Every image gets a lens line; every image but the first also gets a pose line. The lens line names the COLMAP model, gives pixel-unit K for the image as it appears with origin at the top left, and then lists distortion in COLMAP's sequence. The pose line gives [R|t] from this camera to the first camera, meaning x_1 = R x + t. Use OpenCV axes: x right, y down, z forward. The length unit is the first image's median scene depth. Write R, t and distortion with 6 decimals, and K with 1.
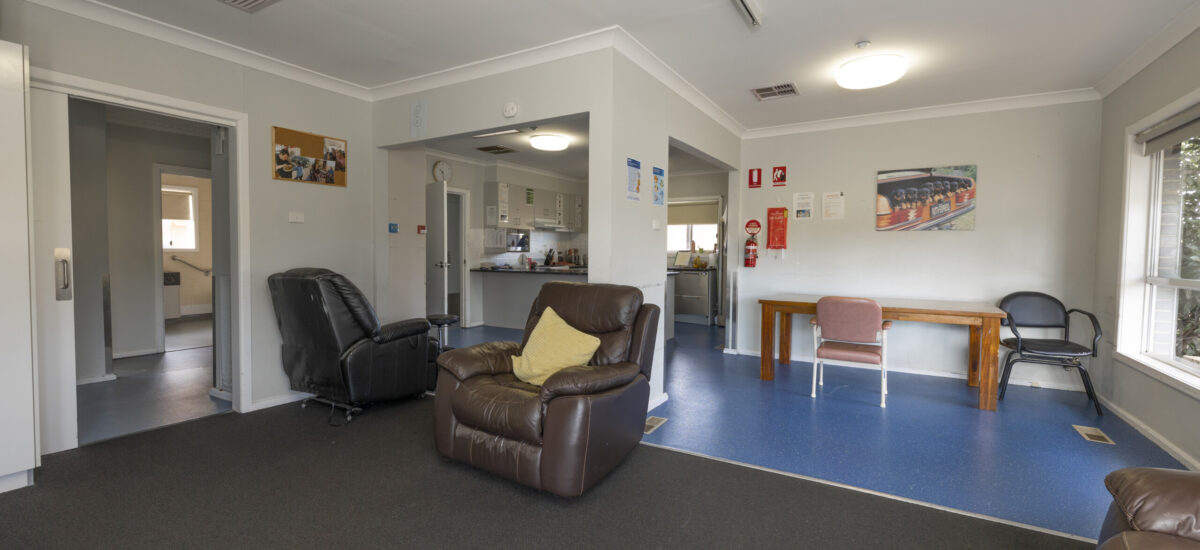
lens RADIAL K [[503.4, 0, 596.4], [0, 503.4, 270.6], [0, 0, 1]] dist [0.001630, -0.000203]
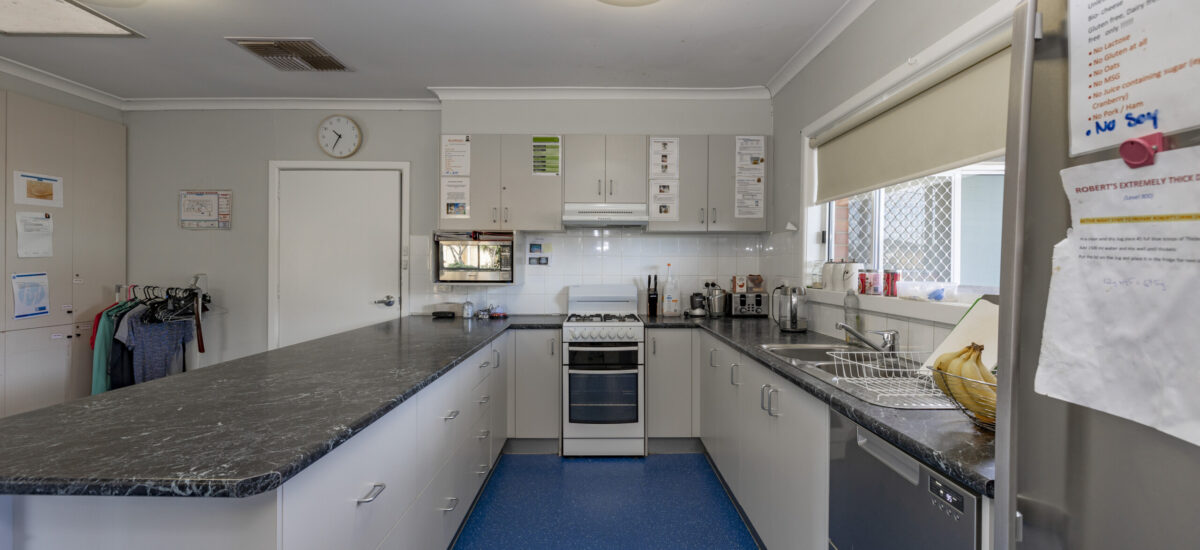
lens RADIAL K [[503.4, 0, 596.4], [0, 503.4, 270.6], [0, 0, 1]] dist [0.001630, -0.000203]
pose [[0.510645, 0.003860, -0.859783, 0.452553], [-0.036414, 0.999190, -0.017141, -0.071568], [0.859020, 0.040061, 0.510371, 1.406918]]
